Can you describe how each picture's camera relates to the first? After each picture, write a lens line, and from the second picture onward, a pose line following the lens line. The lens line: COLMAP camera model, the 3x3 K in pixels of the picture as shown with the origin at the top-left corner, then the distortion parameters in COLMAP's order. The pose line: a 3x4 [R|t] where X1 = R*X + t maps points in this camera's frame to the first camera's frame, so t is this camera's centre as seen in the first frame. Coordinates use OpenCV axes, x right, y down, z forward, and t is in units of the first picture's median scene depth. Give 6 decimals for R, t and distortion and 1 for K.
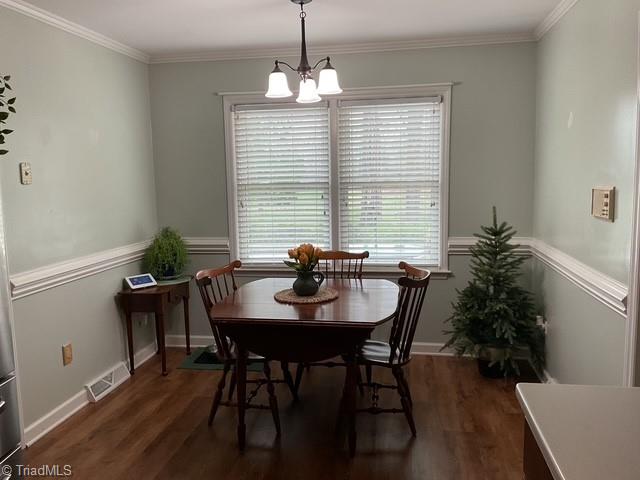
lens RADIAL K [[525.1, 0, 318.7], [0, 525.1, 236.2], [0, 0, 1]] dist [0.009733, -0.009826]
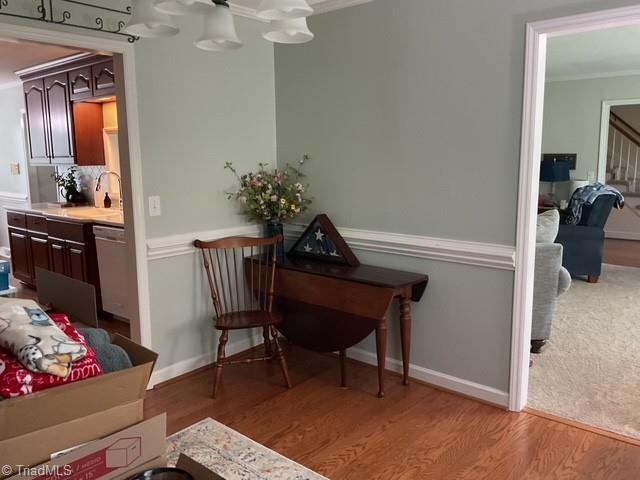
lens RADIAL K [[525.1, 0, 318.7], [0, 525.1, 236.2], [0, 0, 1]] dist [0.009733, -0.009826]
pose [[0.511165, -0.109803, 0.852440, -0.798213], [0.096492, 0.992867, 0.070030, 0.187980], [-0.854049, 0.046457, 0.518114, -1.367274]]
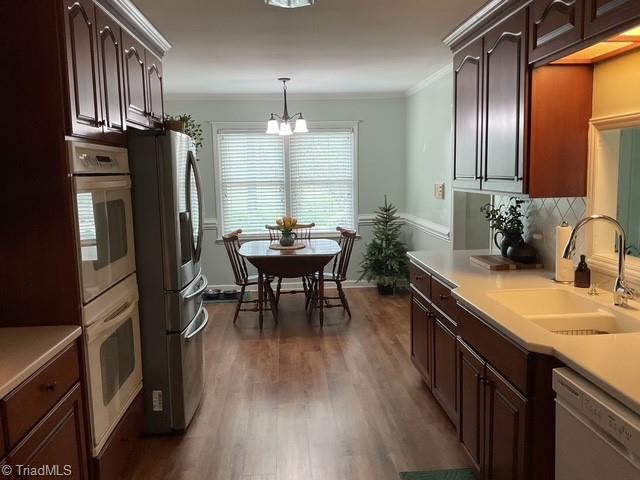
lens RADIAL K [[525.1, 0, 318.7], [0, 525.1, 236.2], [0, 0, 1]] dist [0.009733, -0.009826]
pose [[0.972159, -0.027328, 0.232722, -0.281378], [0.026585, 0.999627, 0.006328, 0.061888], [-0.232808, 0.000035, 0.972523, -0.622125]]
